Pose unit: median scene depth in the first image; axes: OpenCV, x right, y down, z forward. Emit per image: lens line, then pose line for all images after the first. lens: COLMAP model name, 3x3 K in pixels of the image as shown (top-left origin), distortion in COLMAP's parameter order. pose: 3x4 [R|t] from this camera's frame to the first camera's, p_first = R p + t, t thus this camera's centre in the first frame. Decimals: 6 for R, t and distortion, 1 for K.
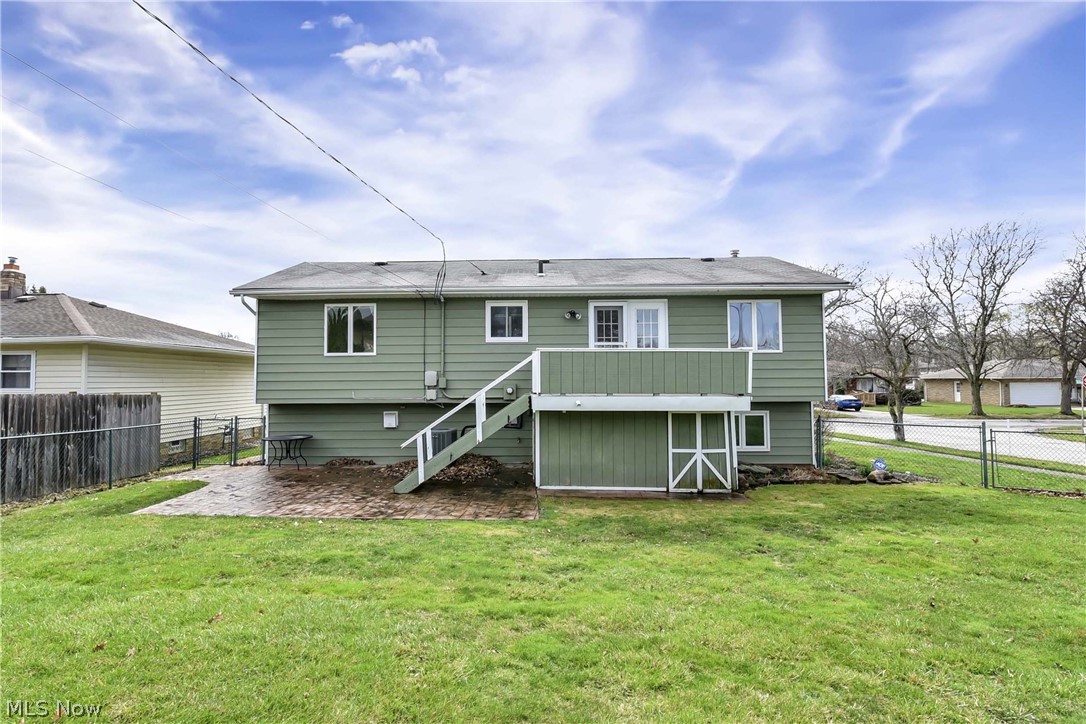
lens RADIAL K [[486.9, 0, 543.0], [0, 486.9, 362.0], [0, 0, 1]] dist [-0.000199, -0.000131]
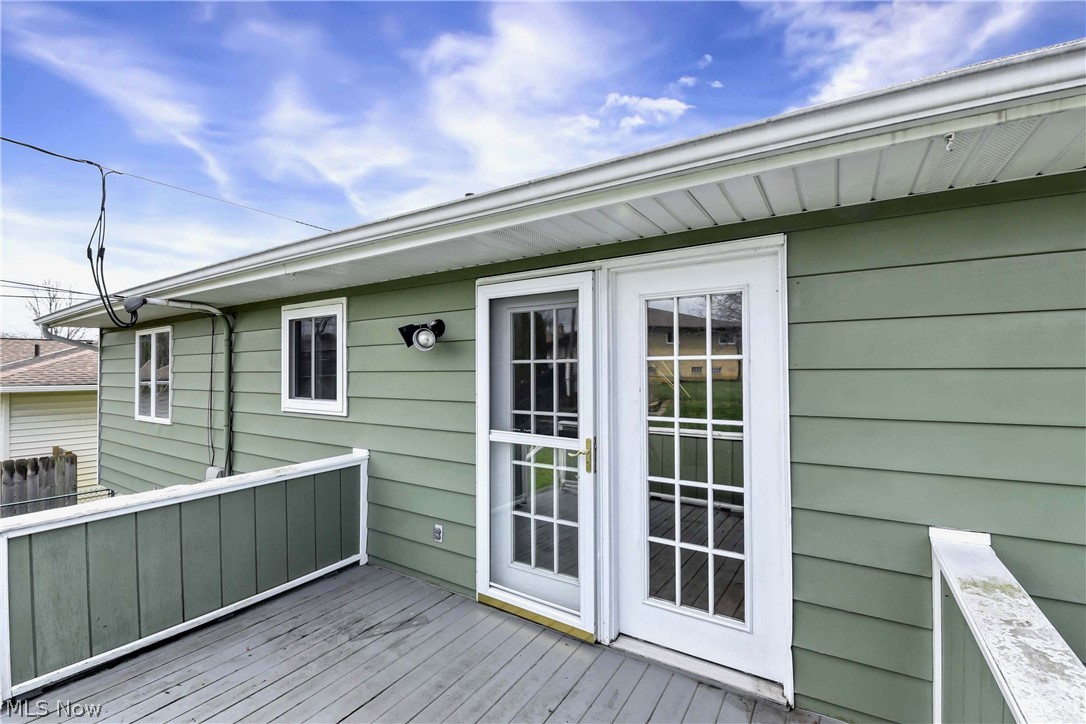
lens RADIAL K [[486.9, 0, 543.0], [0, 486.9, 362.0], [0, 0, 1]] dist [-0.000199, -0.000131]
pose [[0.839675, -0.006969, -0.543045, 0.279064], [0.018529, 0.999703, 0.015820, -0.082873], [0.542773, -0.023345, 0.839555, 0.782545]]
